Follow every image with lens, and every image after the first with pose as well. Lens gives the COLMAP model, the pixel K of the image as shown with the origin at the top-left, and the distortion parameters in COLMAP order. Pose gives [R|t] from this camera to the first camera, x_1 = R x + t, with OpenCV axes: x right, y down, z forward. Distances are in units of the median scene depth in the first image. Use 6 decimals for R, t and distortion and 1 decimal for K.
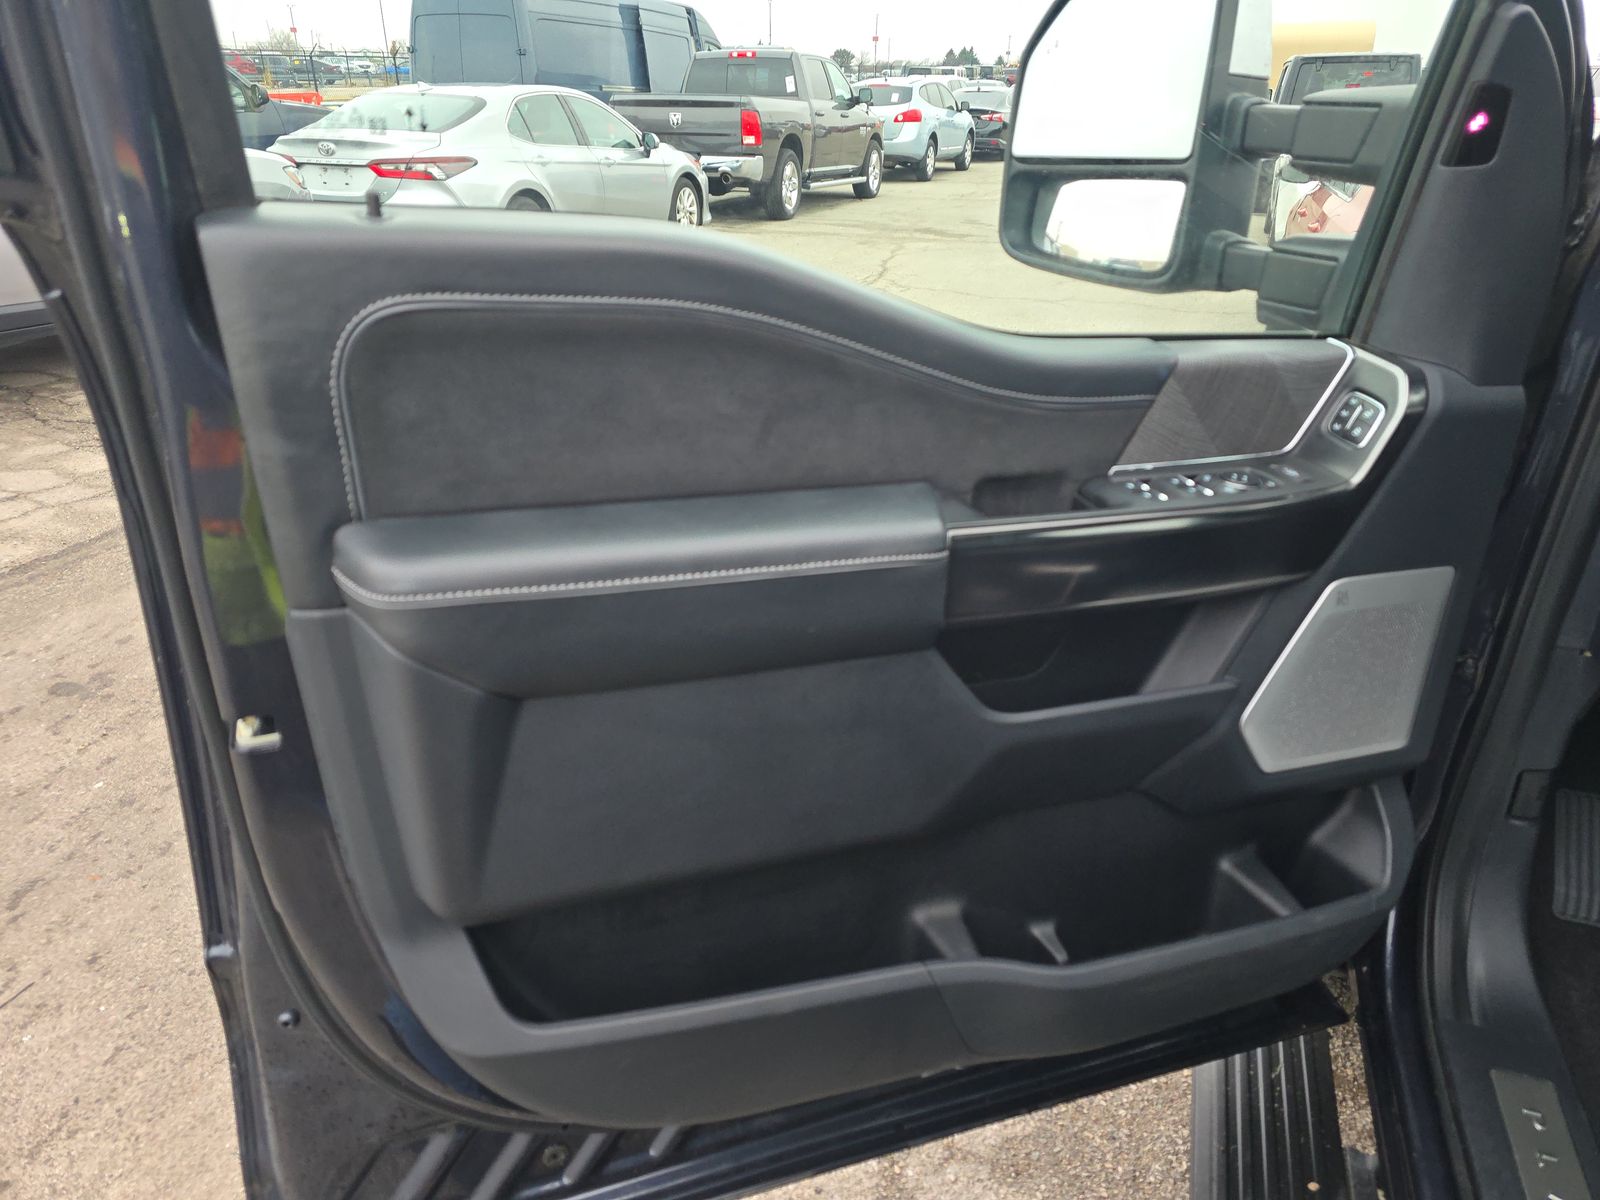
lens RADIAL K [[1060.2, 0, 798.7], [0, 1060.2, 614.0], [0, 0, 1]] dist [0.051340, -0.060126]
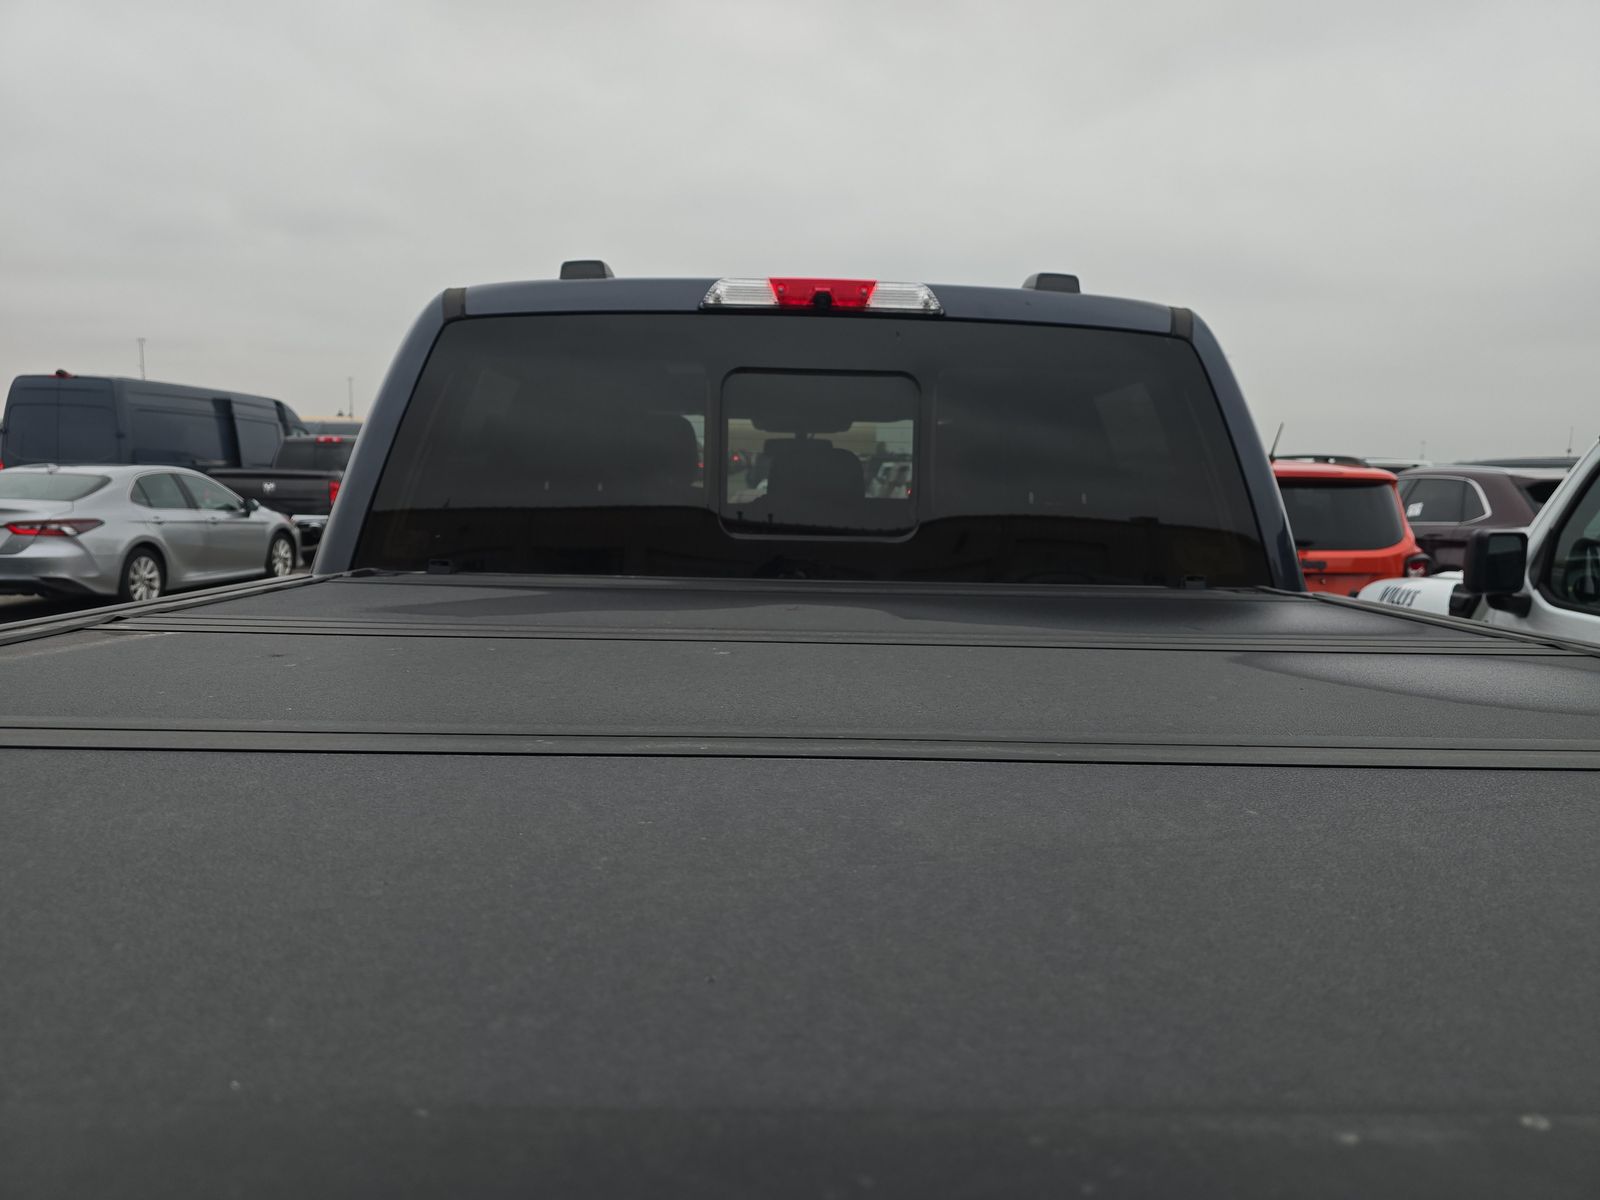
lens RADIAL K [[1060.2, 0, 798.7], [0, 1060.2, 614.0], [0, 0, 1]] dist [0.051340, -0.060126]
pose [[0.933226, -0.043164, 0.356687, 0.006160], [0.149788, 0.949109, -0.277047, 0.116540], [-0.326576, 0.311974, 0.892199, -0.275157]]
